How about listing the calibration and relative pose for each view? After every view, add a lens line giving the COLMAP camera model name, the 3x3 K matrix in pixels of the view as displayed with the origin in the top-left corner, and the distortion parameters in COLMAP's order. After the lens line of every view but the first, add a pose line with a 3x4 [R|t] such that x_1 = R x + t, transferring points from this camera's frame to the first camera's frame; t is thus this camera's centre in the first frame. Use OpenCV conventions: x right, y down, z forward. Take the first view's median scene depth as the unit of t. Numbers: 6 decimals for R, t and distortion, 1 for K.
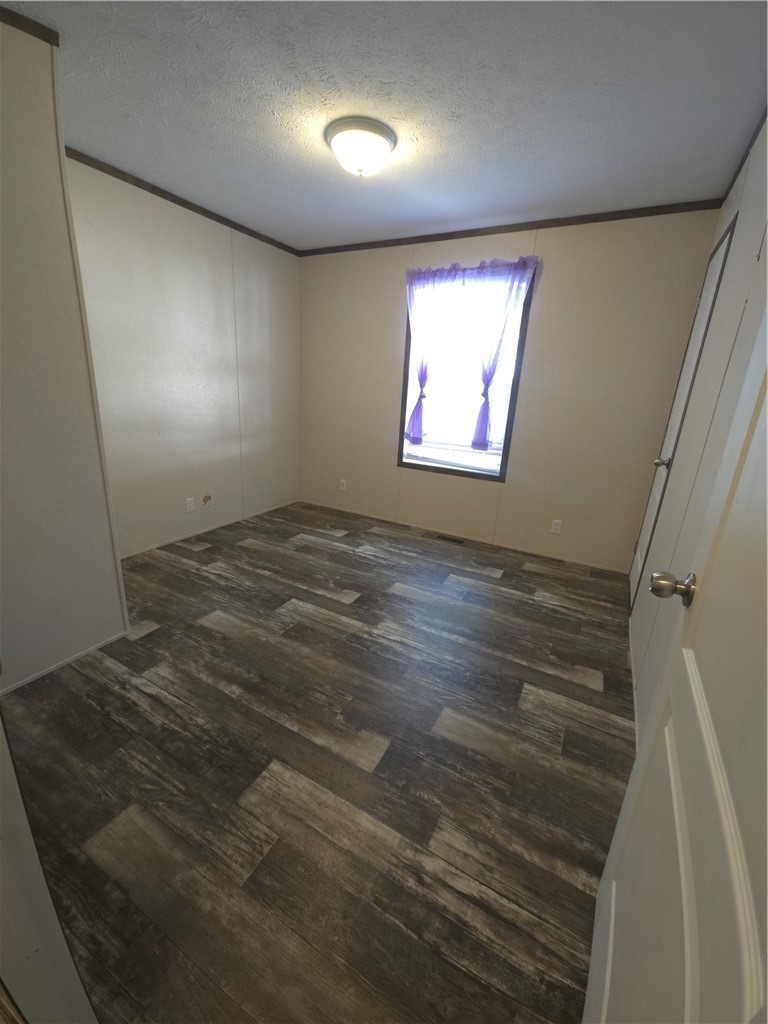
lens RADIAL K [[417.0, 0, 377.9], [0, 417.0, 502.3], [0, 0, 1]] dist [-0.001008, -0.003590]
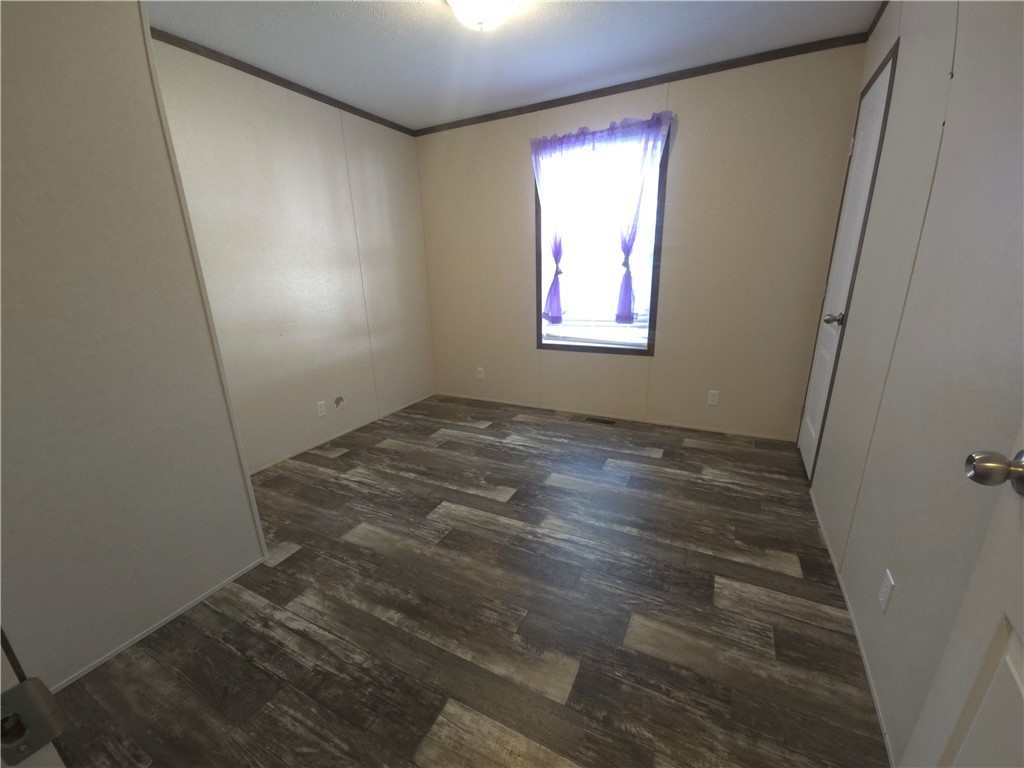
lens RADIAL K [[417.0, 0, 511.6], [0, 417.0, 388.0], [0, 0, 1]] dist [-0.001008, -0.003590]
pose [[0.996204, -0.086383, 0.010714, -0.058056], [0.086381, 0.996262, 0.000647, -0.006745], [-0.010730, 0.000281, 0.999942, 0.110331]]
